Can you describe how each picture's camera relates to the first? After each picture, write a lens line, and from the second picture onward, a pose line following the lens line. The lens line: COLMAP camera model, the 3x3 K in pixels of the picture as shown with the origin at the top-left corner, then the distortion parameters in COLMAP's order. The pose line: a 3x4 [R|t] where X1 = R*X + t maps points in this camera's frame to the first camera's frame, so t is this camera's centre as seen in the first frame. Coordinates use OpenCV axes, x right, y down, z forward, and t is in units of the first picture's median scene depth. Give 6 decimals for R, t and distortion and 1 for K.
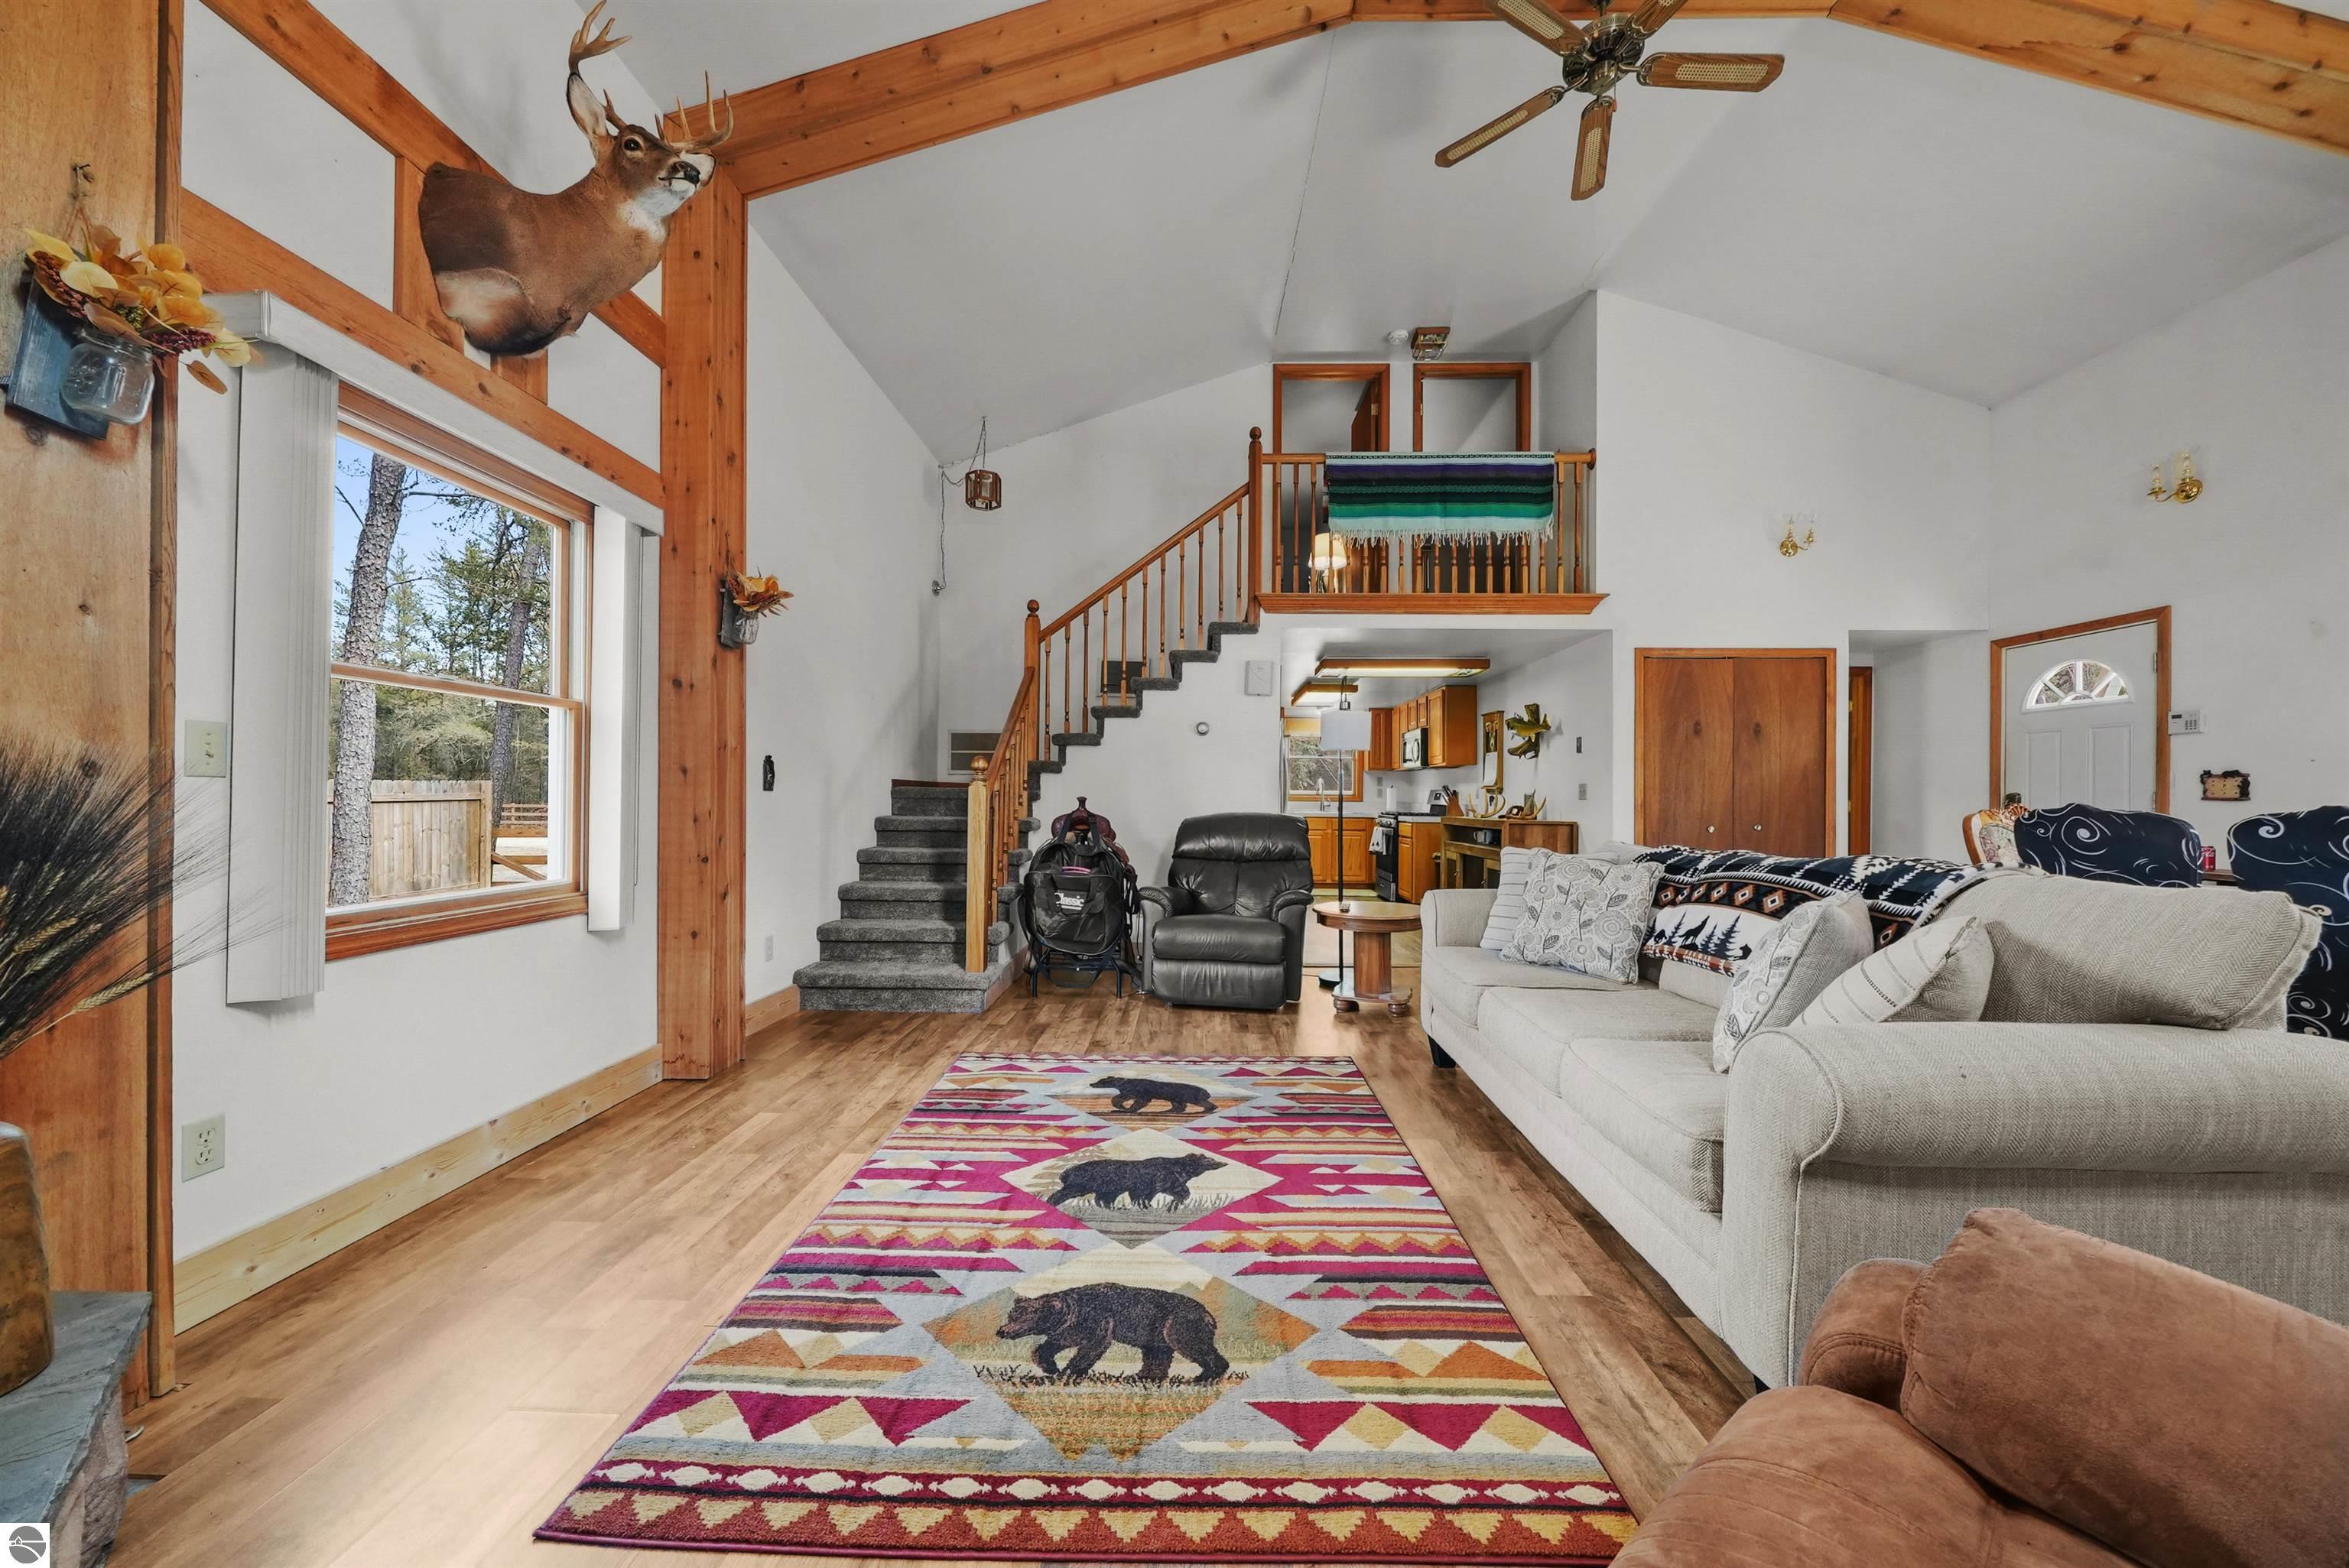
lens RADIAL K [[809.2, 0, 1176.9], [0, 809.2, 787.2], [0, 0, 1]] dist [-0.002833, -0.000157]
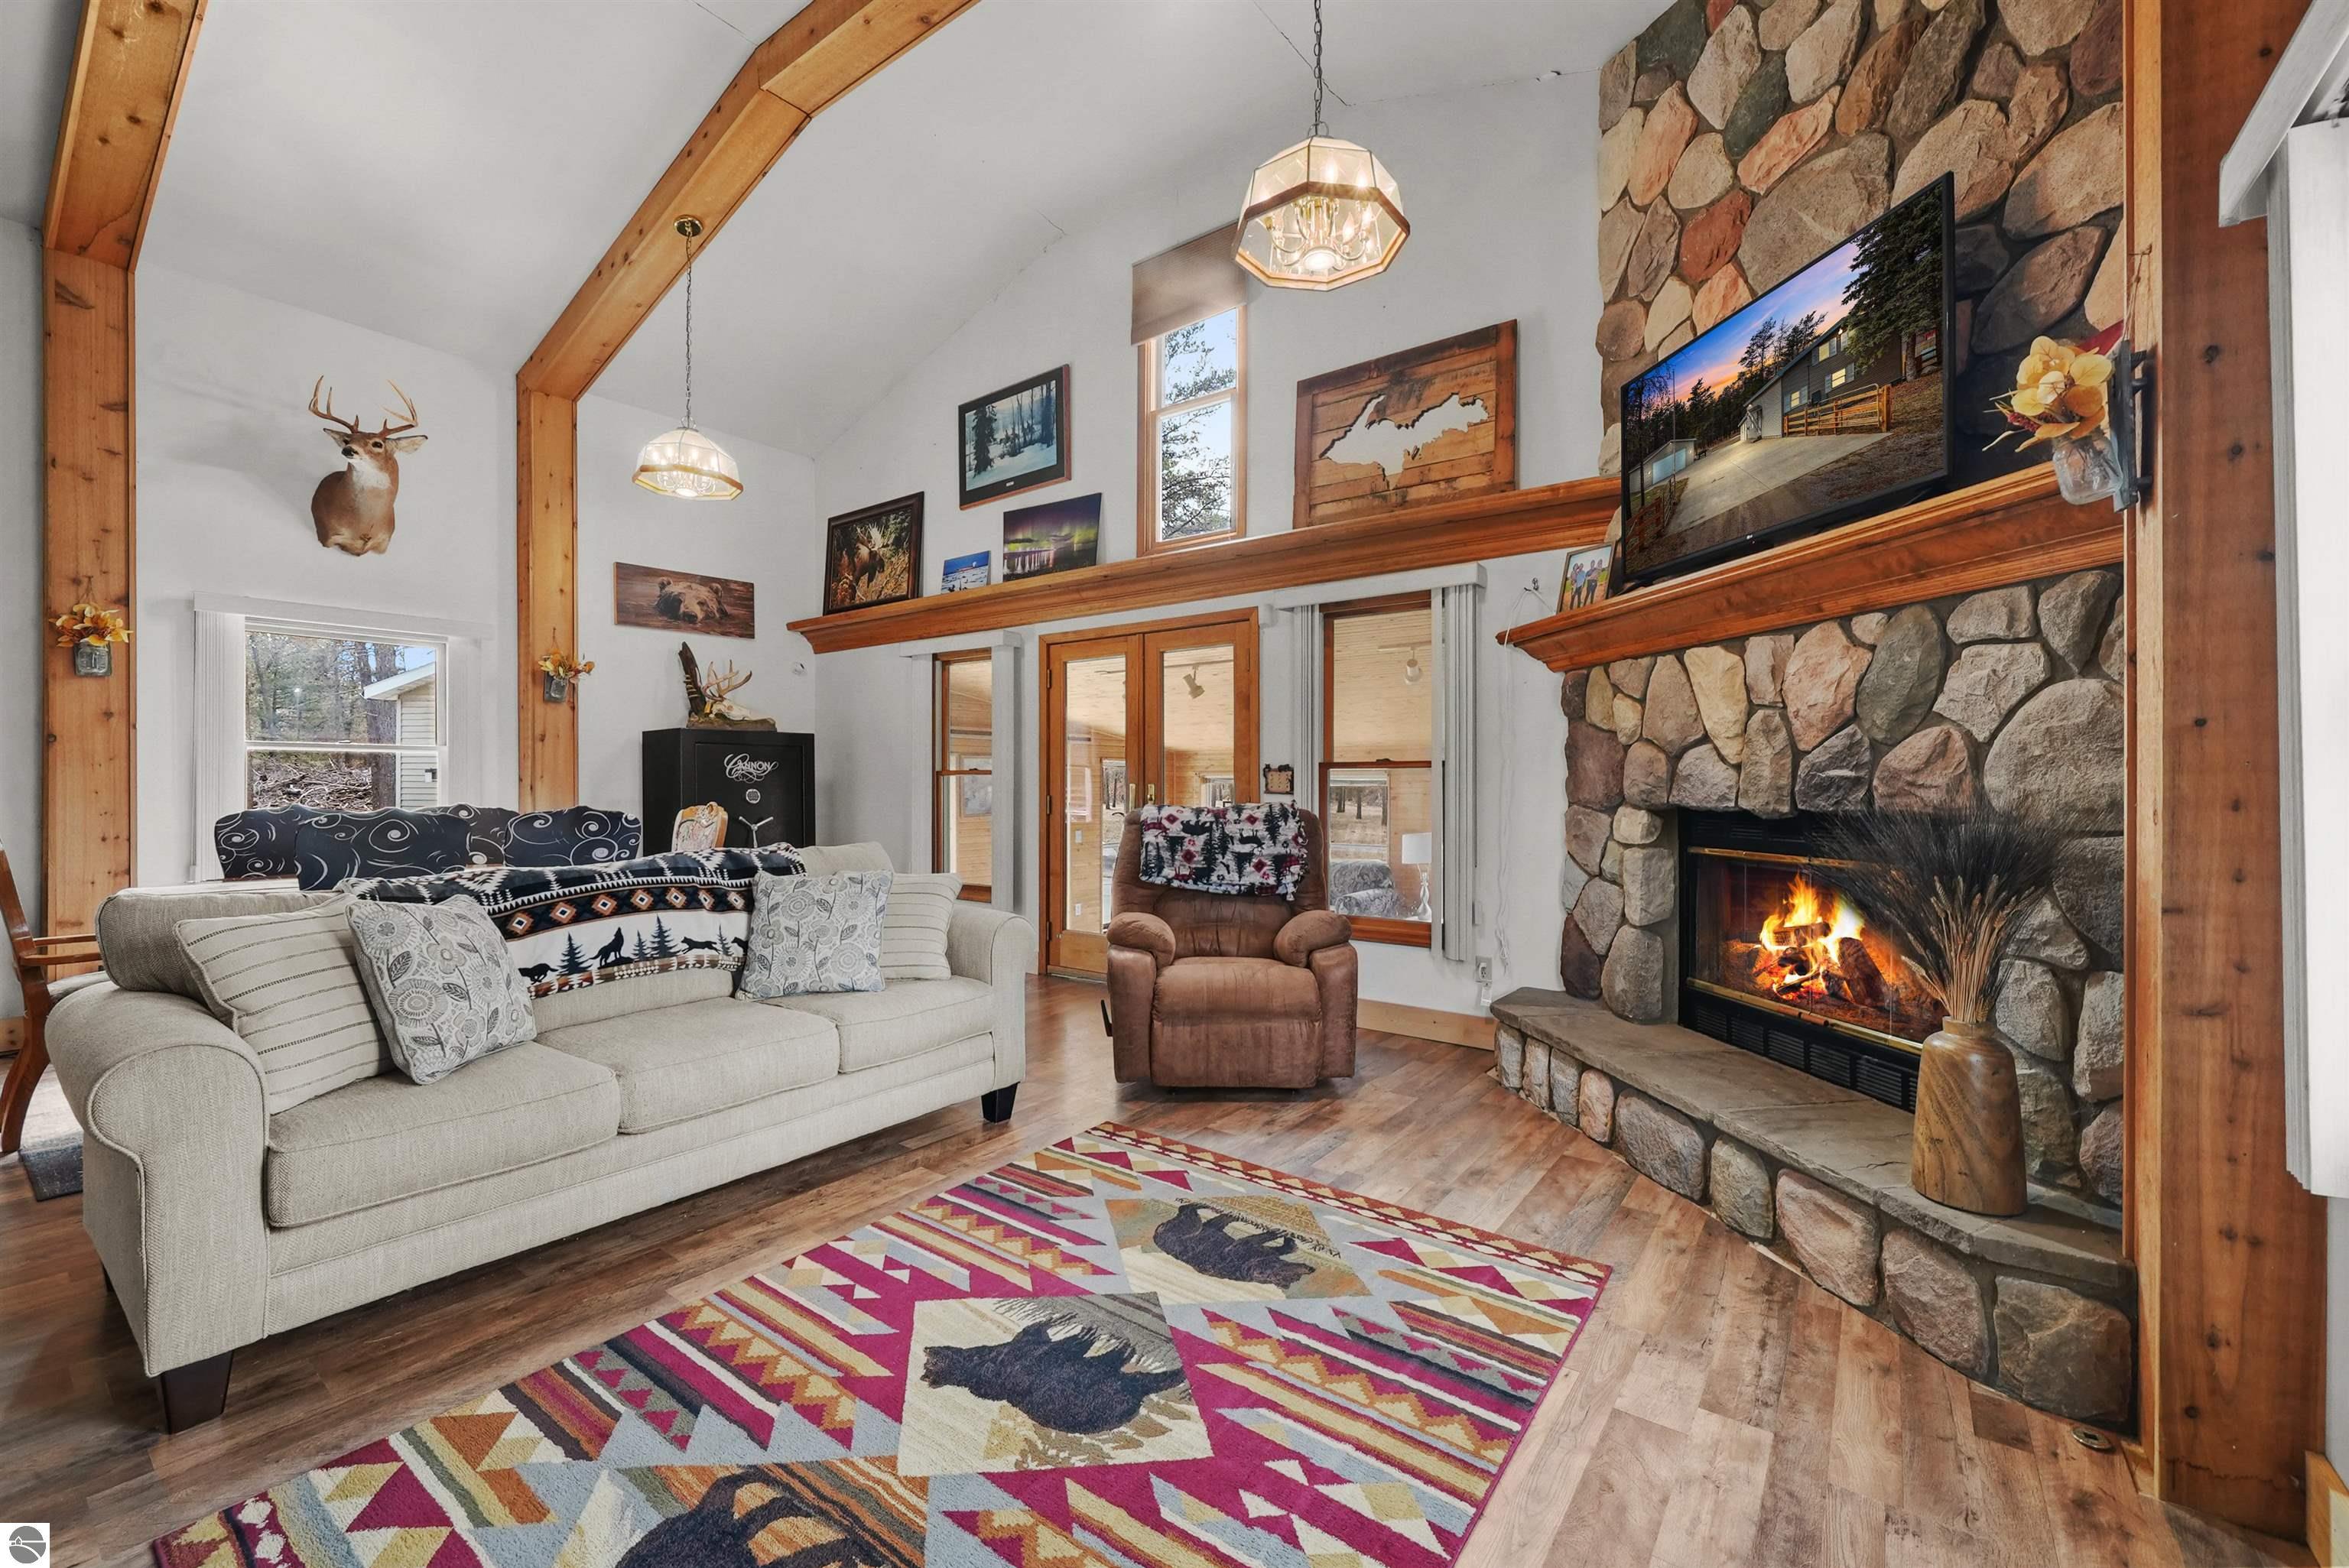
lens RADIAL K [[947.3, 0, 1180.5], [0, 947.3, 776.3], [0, 0, 1]] dist [-0.001216, -0.000057]
pose [[-0.819537, -0.003756, 0.573014, -0.499127], [-0.015918, 0.999742, -0.016213, -0.018491], [-0.572805, -0.022408, -0.819385, 1.321198]]
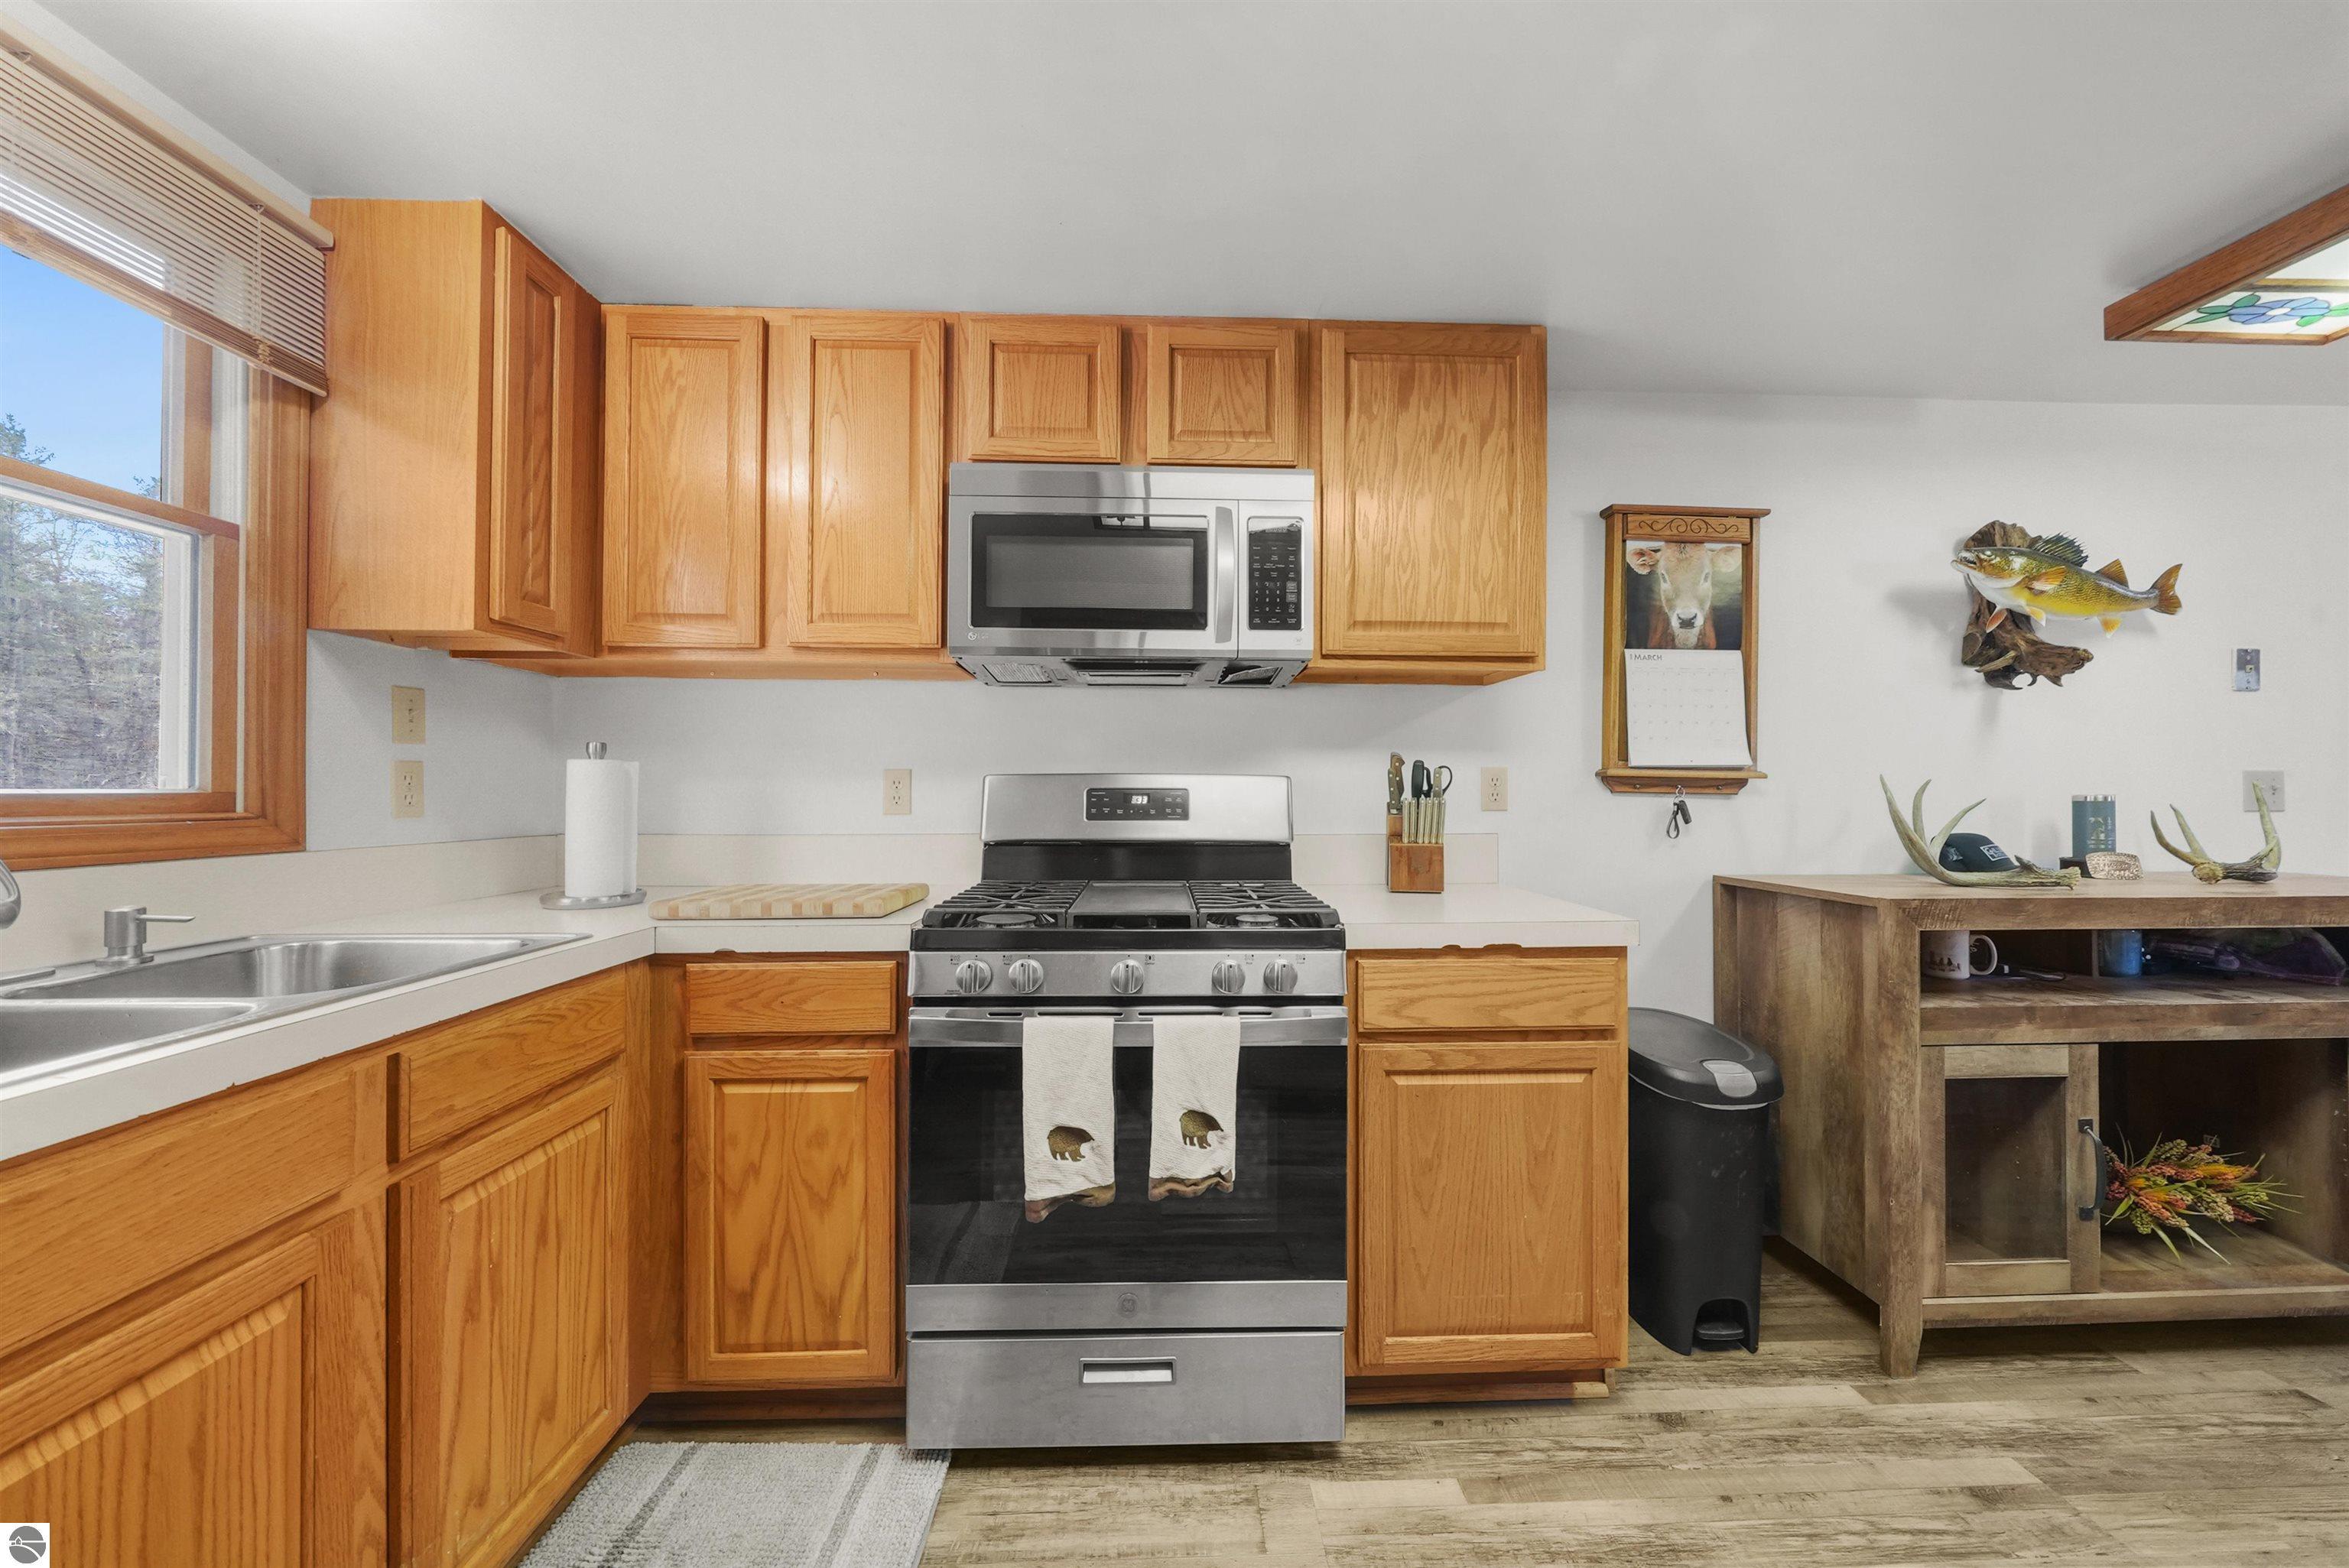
lens RADIAL K [[809.2, 0, 1176.9], [0, 809.2, 787.2], [0, 0, 1]] dist [-0.002833, -0.000157]
pose [[-0.062102, -0.006512, 0.998049, 0.304621], [-0.012526, 0.999905, 0.005744, 0.017020], [-0.997991, -0.012145, -0.062178, 3.183913]]
